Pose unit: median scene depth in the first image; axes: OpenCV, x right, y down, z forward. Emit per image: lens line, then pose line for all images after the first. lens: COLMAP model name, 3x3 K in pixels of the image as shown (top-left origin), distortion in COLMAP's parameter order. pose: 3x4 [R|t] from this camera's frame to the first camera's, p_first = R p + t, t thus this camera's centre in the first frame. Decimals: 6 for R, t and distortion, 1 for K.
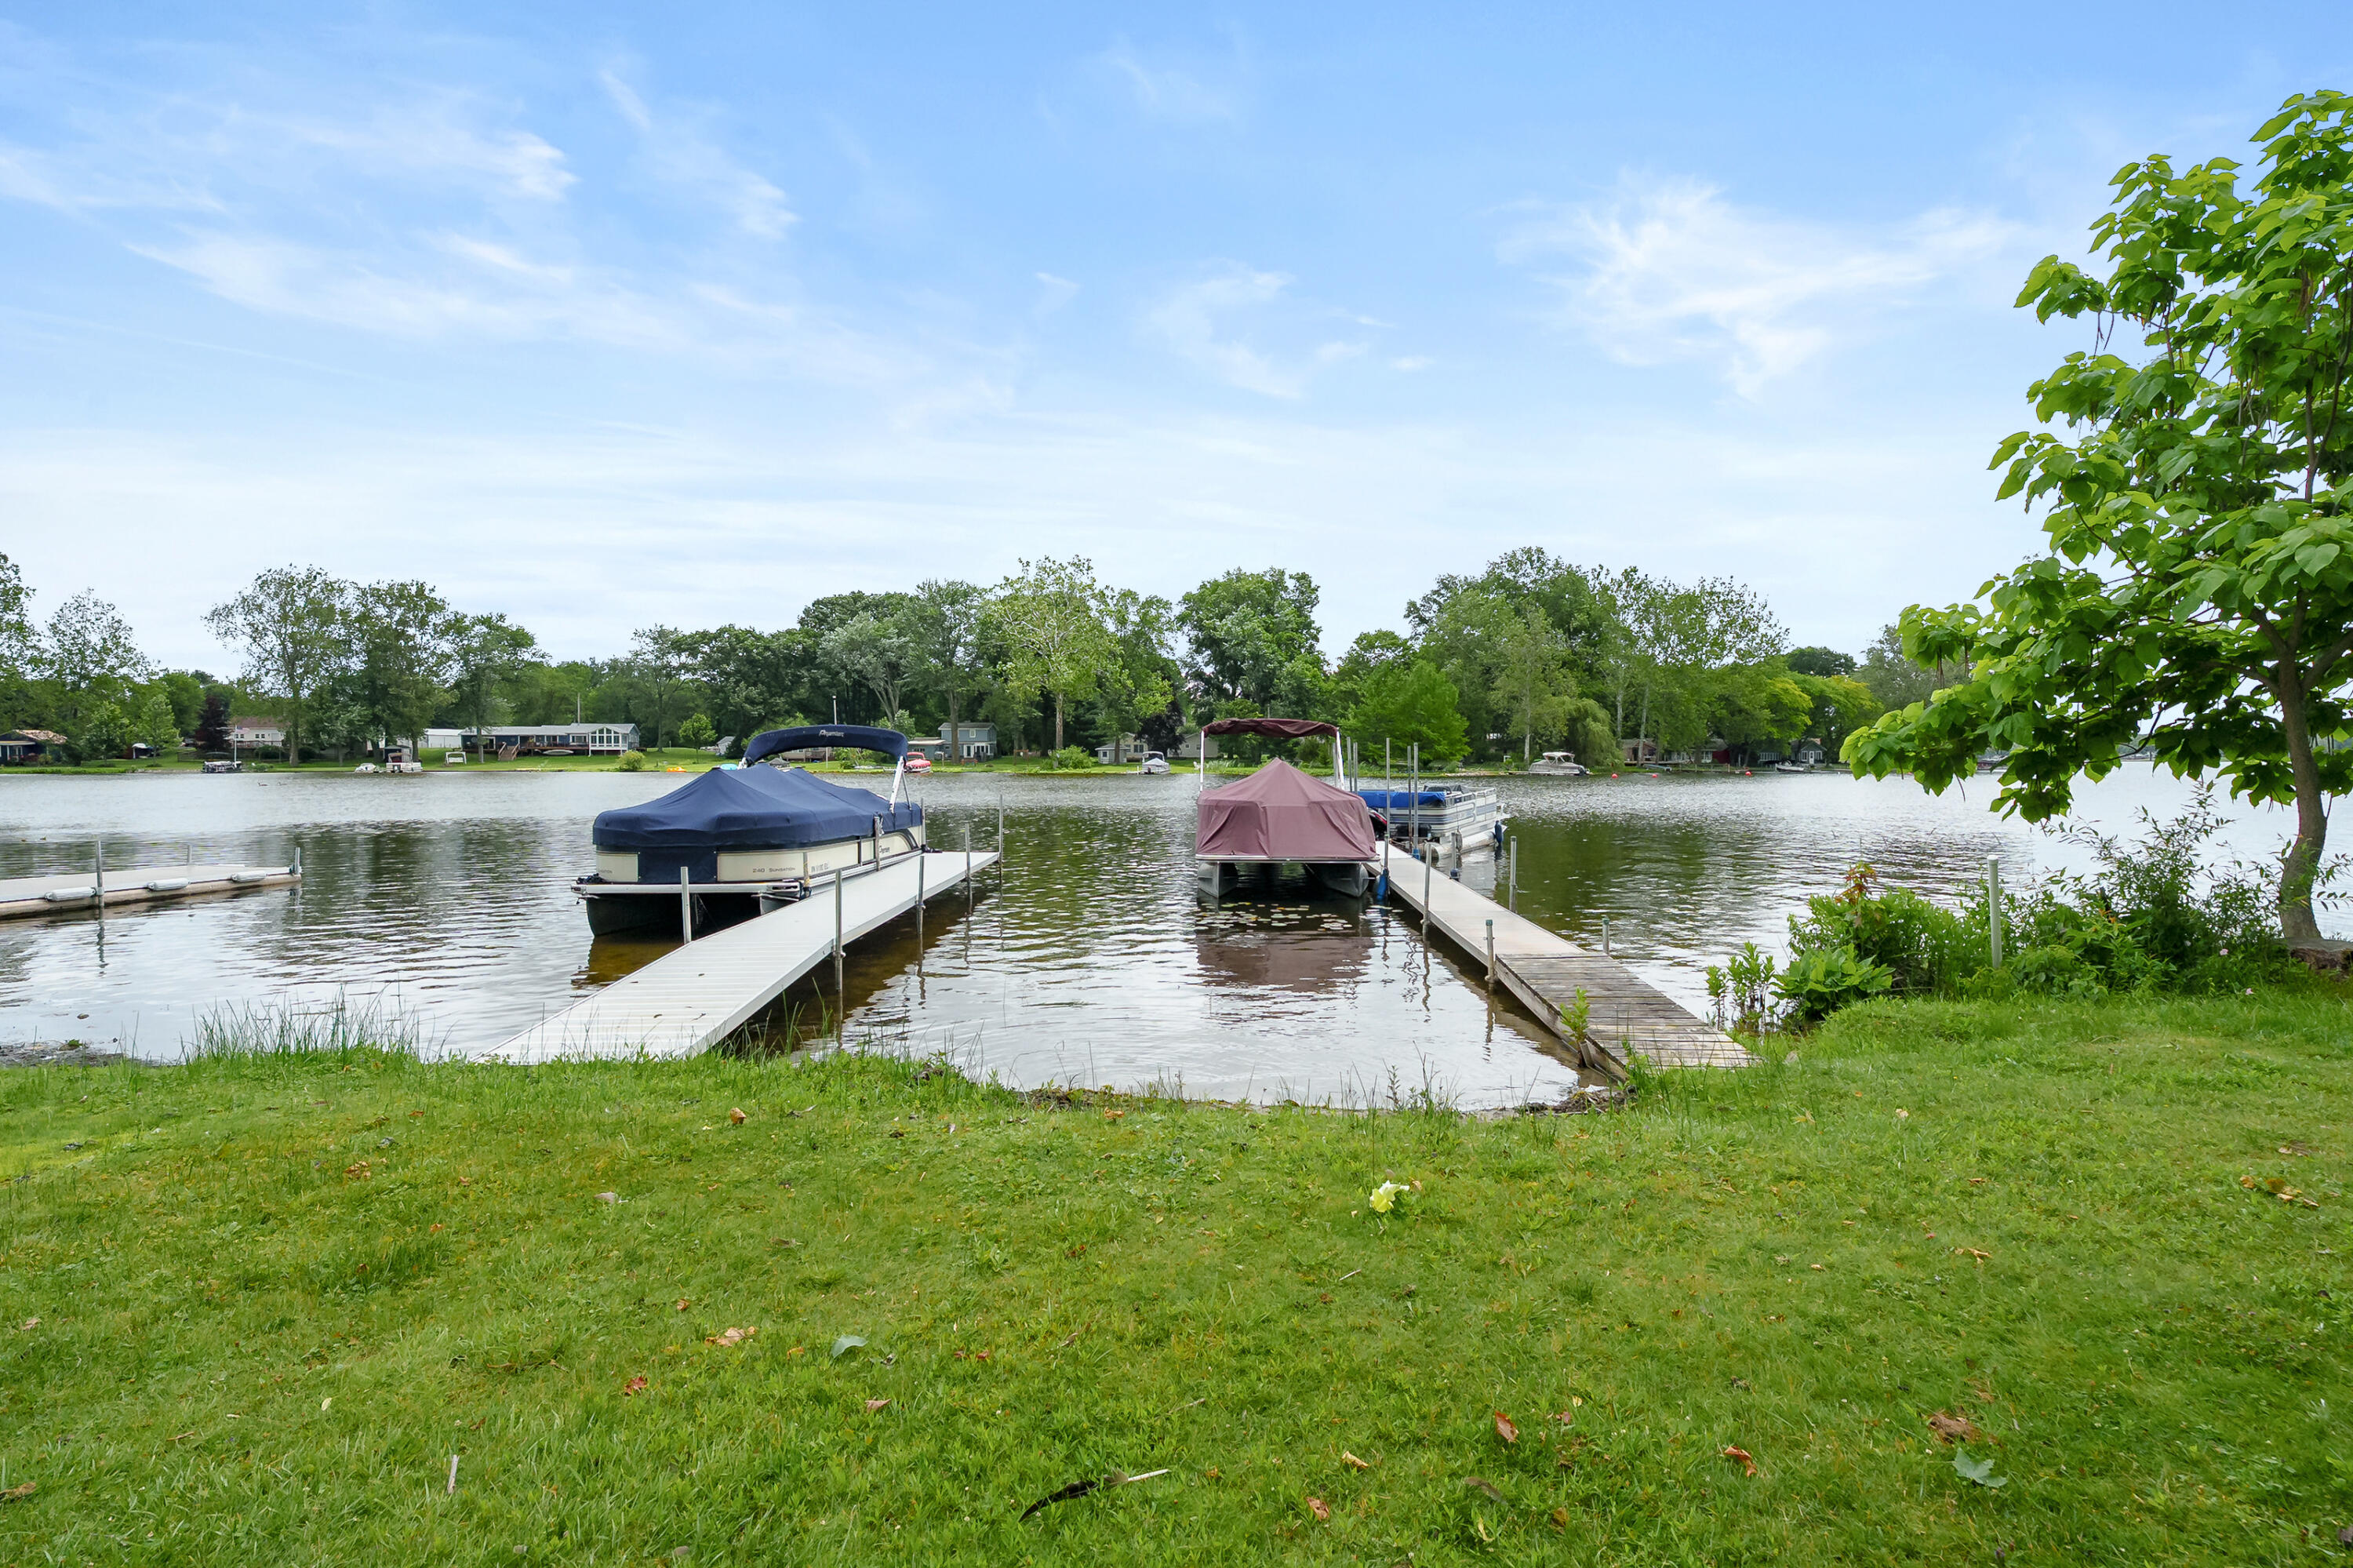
lens RADIAL K [[1063.3, 0, 1178.5], [0, 1063.3, 759.3], [0, 0, 1]] dist [-0.003881, 0.000407]
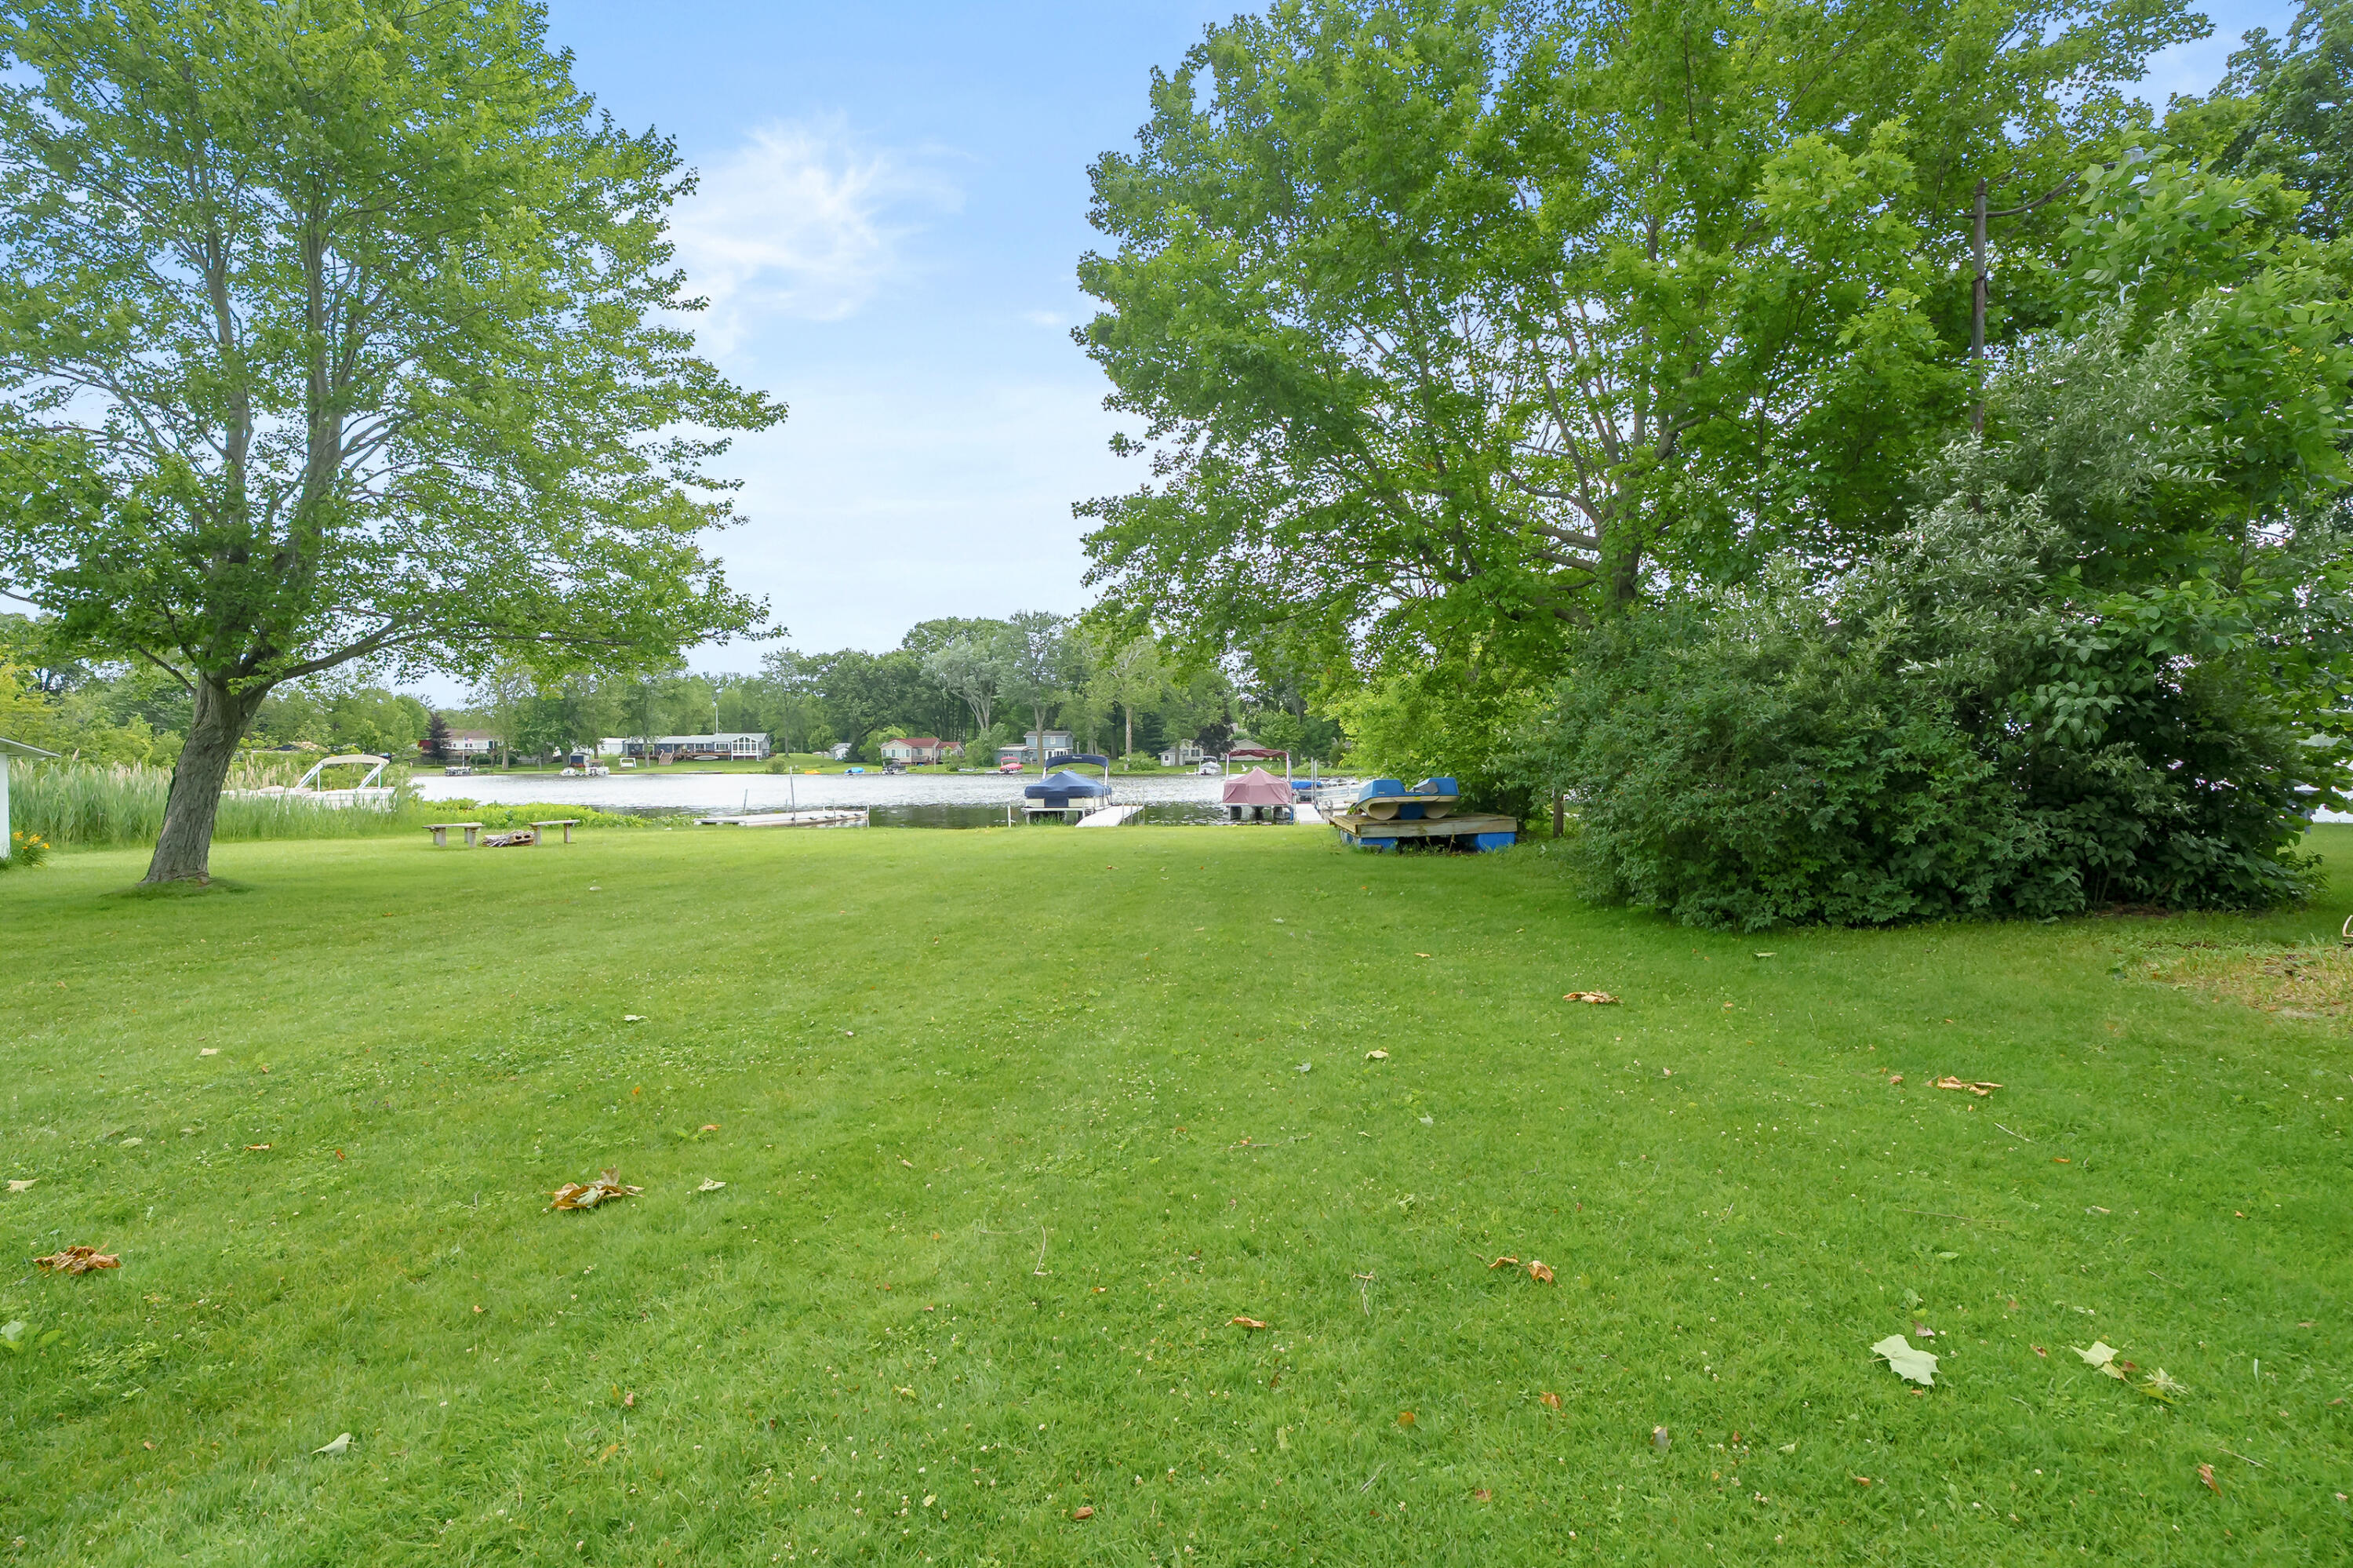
lens RADIAL K [[1064.9, 0, 1175.3], [0, 1064.9, 764.0], [0, 0, 1]] dist [-0.004638, 0.000543]
pose [[0.998352, -0.002324, -0.057345, 0.004229], [0.002465, 0.999994, 0.002393, -0.001338], [0.057339, -0.002530, 0.998352, -0.139024]]
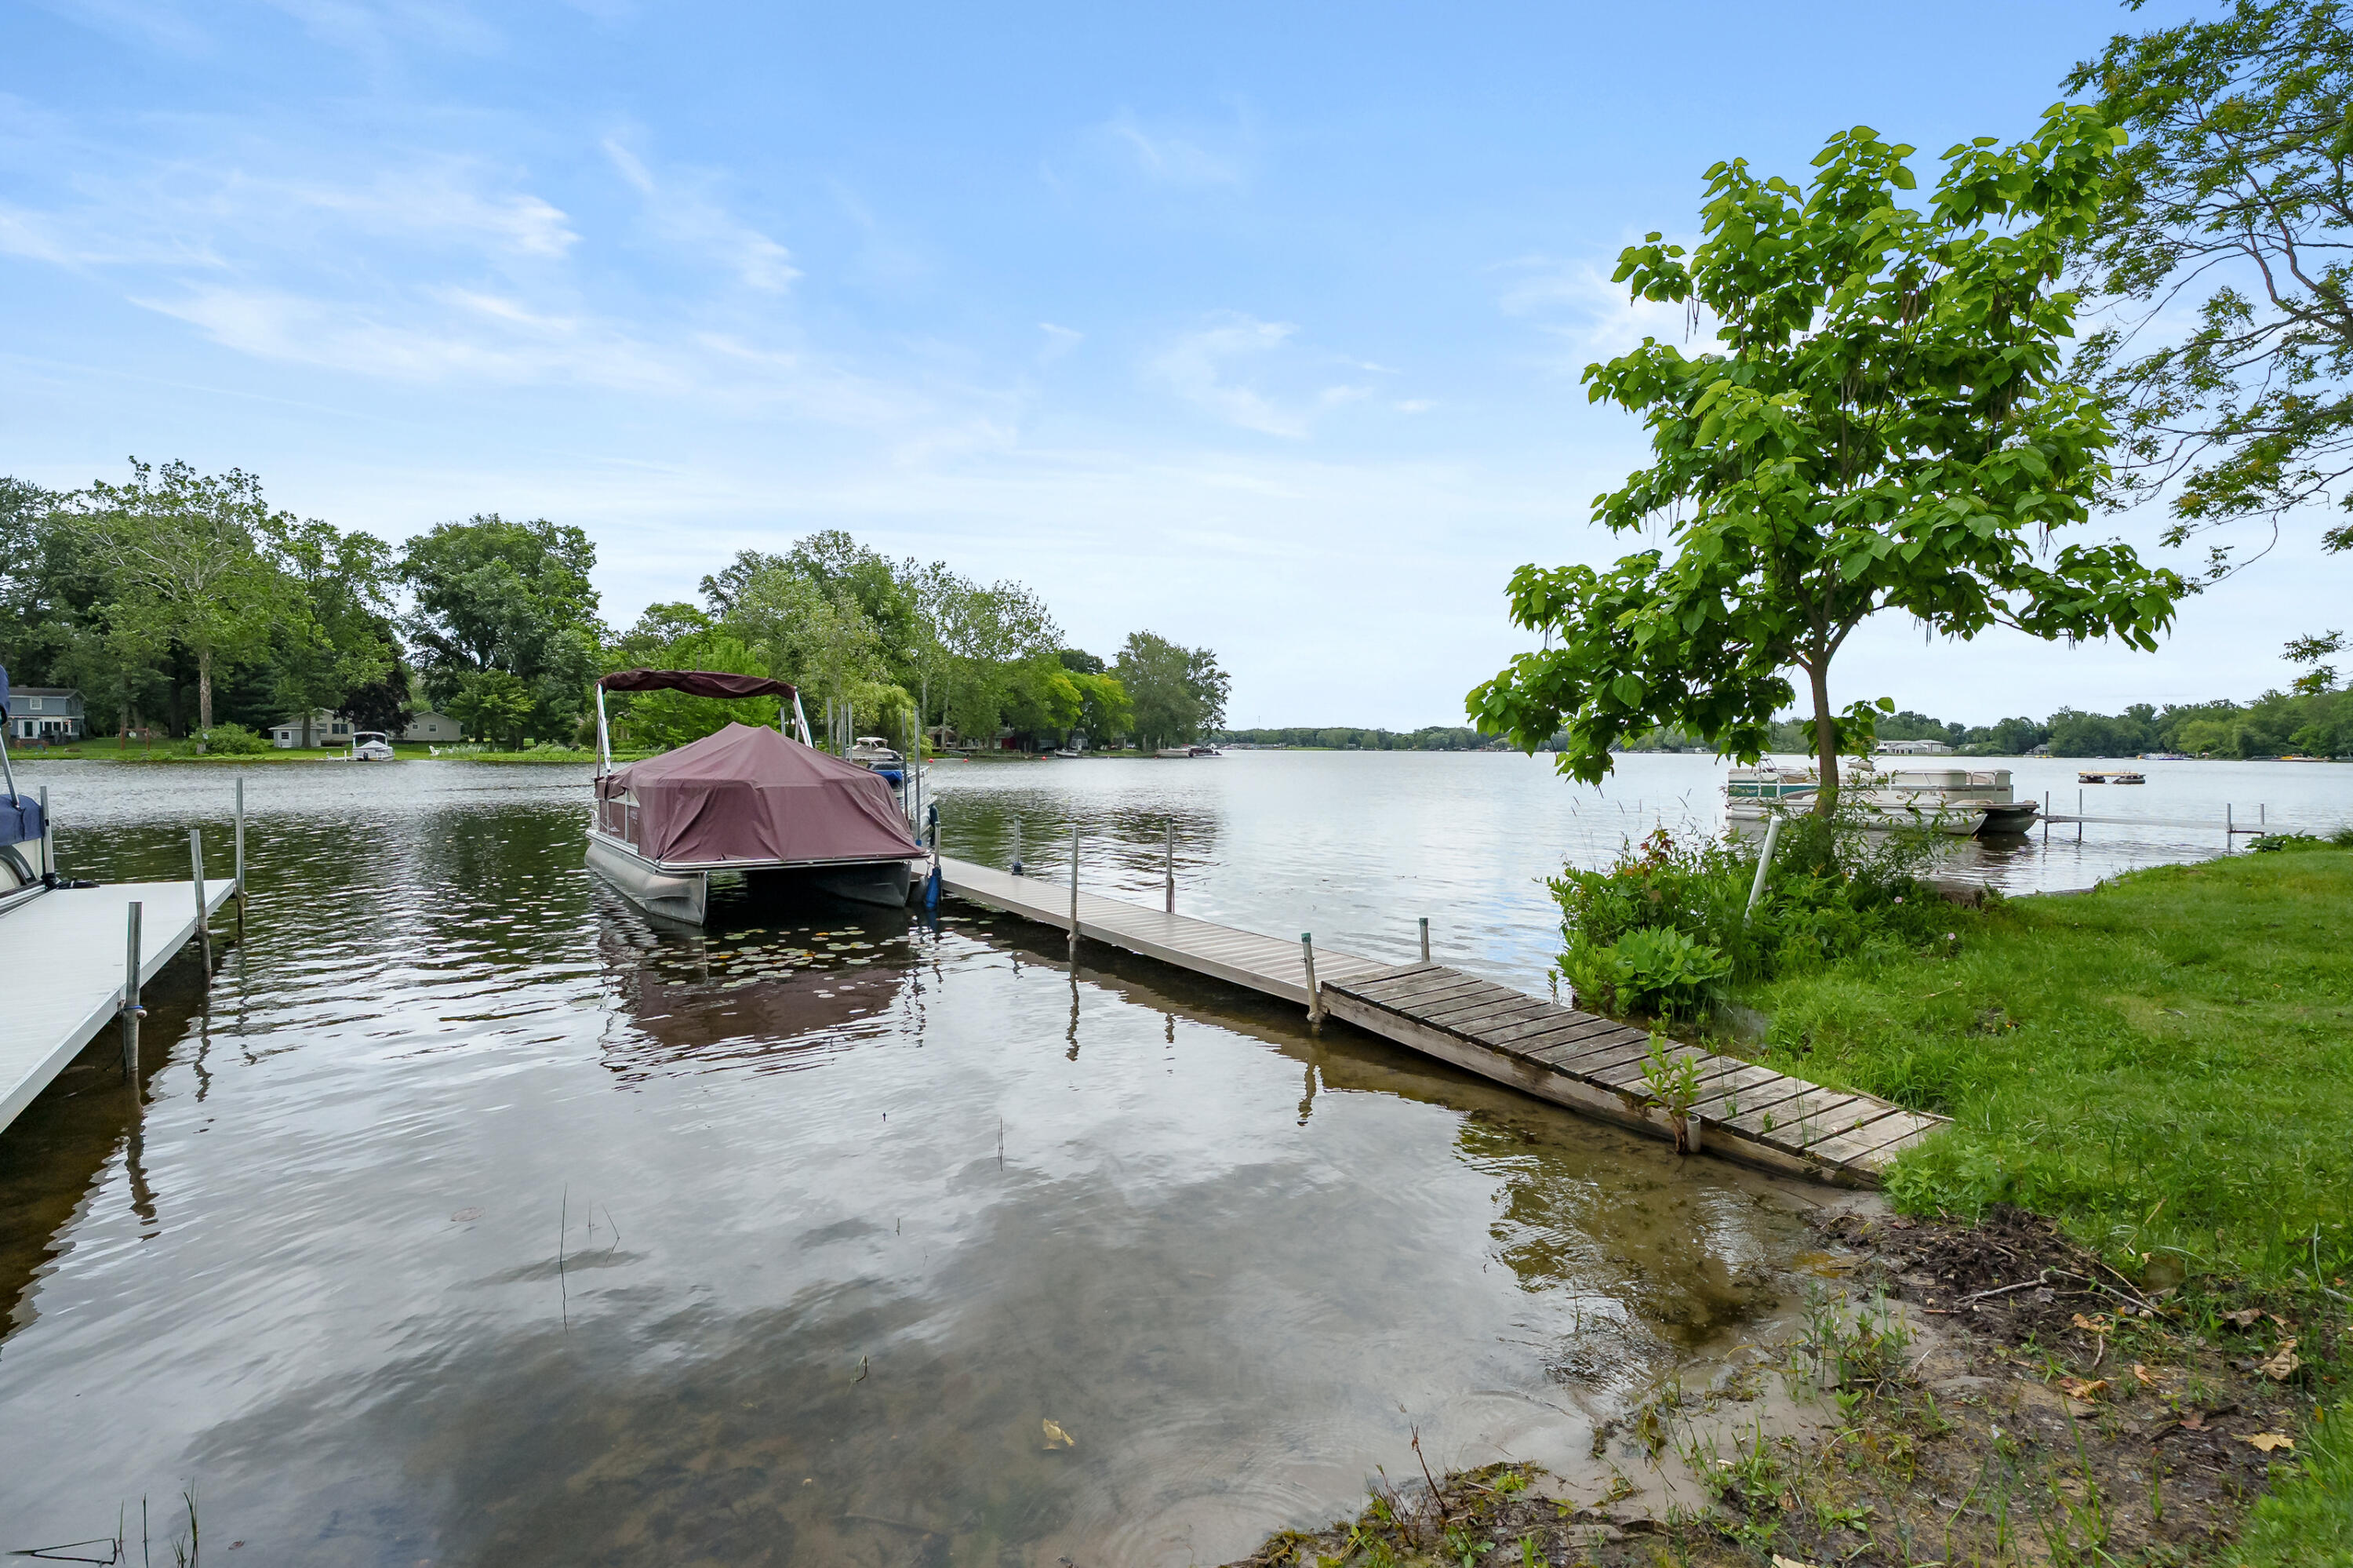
lens RADIAL K [[1064.9, 0, 1175.3], [0, 1064.9, 764.0], [0, 0, 1]] dist [-0.004638, 0.000543]
pose [[0.806605, -0.006623, 0.591054, -0.005280], [-0.003766, 0.999859, 0.016342, 0.000810], [-0.591079, -0.015408, 0.806467, 0.013622]]
